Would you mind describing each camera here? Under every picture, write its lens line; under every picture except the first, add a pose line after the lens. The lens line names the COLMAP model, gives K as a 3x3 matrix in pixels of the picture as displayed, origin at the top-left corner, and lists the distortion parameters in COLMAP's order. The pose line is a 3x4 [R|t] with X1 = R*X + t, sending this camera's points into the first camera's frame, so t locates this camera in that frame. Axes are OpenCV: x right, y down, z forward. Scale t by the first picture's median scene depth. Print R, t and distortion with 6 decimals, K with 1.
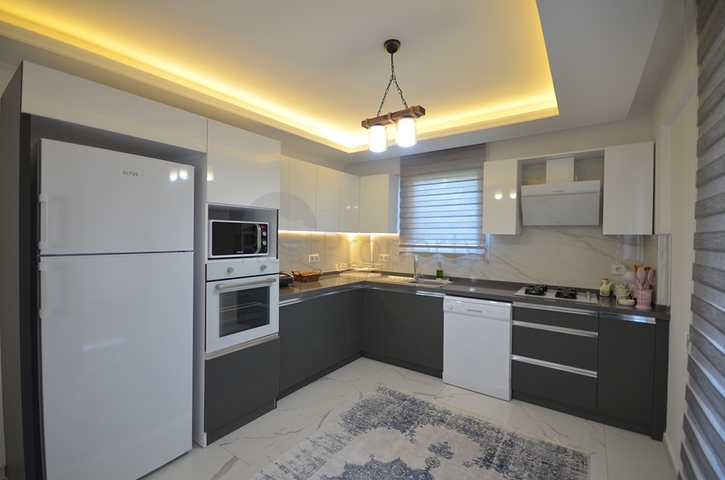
lens RADIAL K [[317.6, 0, 363.9], [0, 317.6, 239.8], [0, 0, 1]] dist [0.009940, -0.011060]
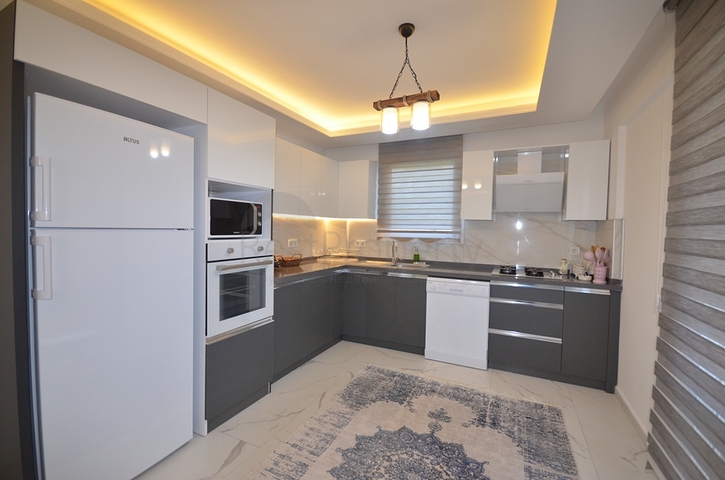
lens RADIAL K [[317.6, 0, 363.9], [0, 317.6, 239.8], [0, 0, 1]] dist [0.009940, -0.011060]
pose [[0.985600, 0.002073, 0.169080, -0.166201], [-0.006710, 0.999617, 0.026862, 0.030609], [-0.168960, -0.027610, 0.985236, -0.004496]]
